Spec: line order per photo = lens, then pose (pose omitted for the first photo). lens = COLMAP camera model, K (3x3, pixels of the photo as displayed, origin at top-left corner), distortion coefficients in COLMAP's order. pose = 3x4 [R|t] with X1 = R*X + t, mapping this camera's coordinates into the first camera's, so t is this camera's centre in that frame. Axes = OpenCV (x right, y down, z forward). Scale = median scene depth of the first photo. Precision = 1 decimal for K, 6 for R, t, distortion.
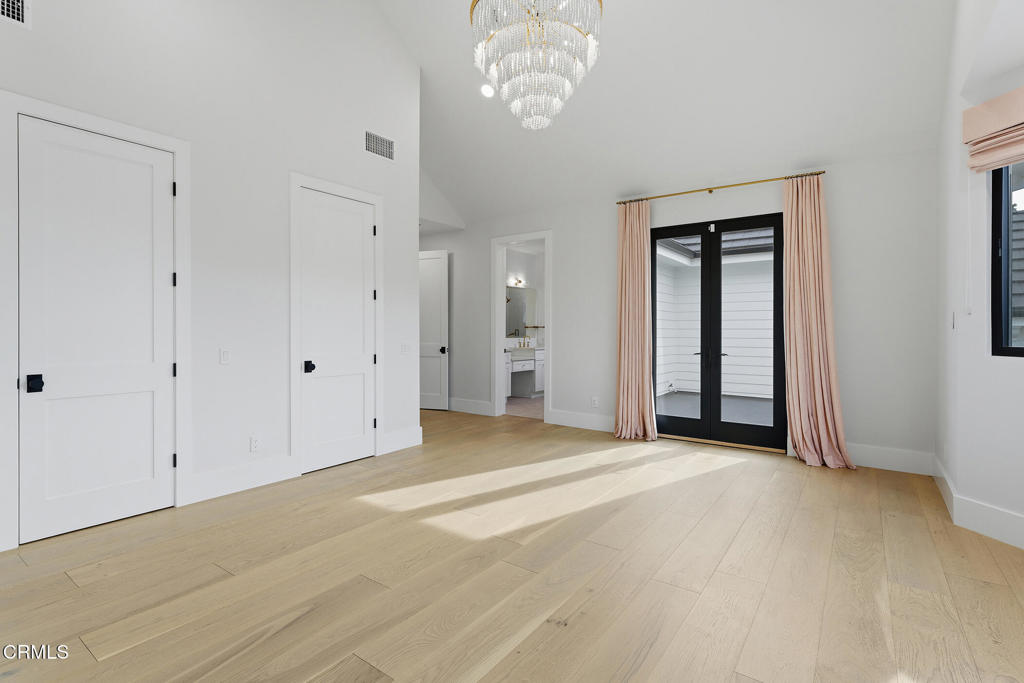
lens RADIAL K [[487.7, 0, 516.0], [0, 487.7, 334.2], [0, 0, 1]] dist [-0.001526, -0.000077]
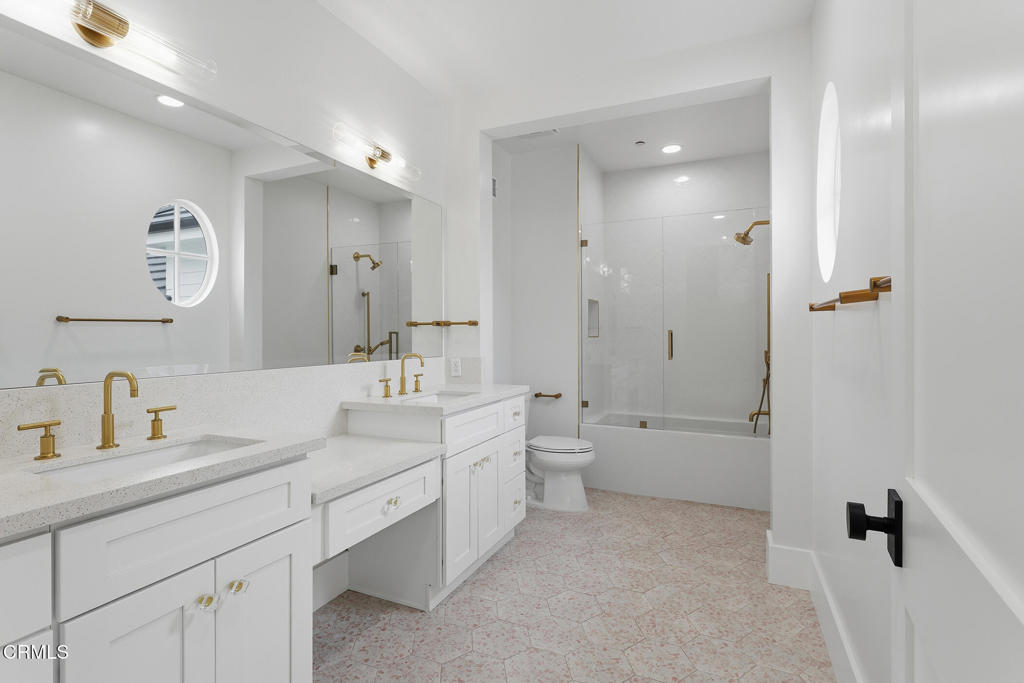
lens RADIAL K [[487.7, 0, 516.0], [0, 487.7, 334.2], [0, 0, 1]] dist [-0.001526, -0.000077]
pose [[0.979898, -0.004433, 0.199450, 0.024988], [0.005492, 0.999974, -0.004758, -0.006485], [-0.199424, 0.005758, 0.979896, 0.721179]]
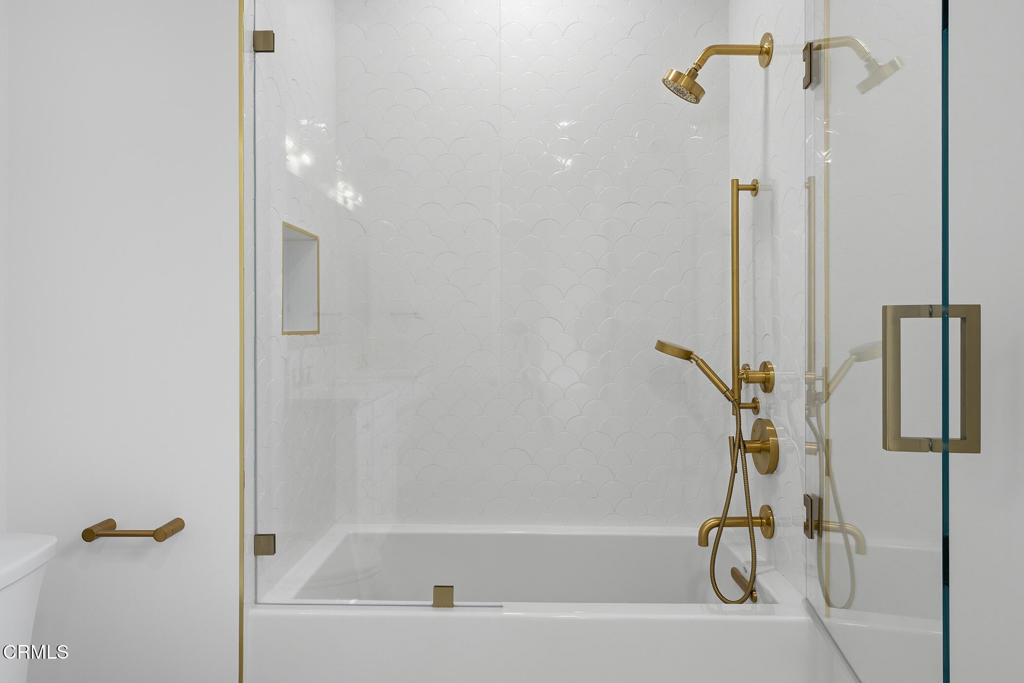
lens RADIAL K [[673.8, 0, 514.8], [0, 673.8, 324.8], [0, 0, 1]] dist [-0.001441, -0.000608]
pose [[0.820647, -0.001657, 0.571434, 0.071186], [0.005164, 0.999976, -0.004517, -0.006802], [-0.571413, 0.006658, 0.820636, 0.825381]]
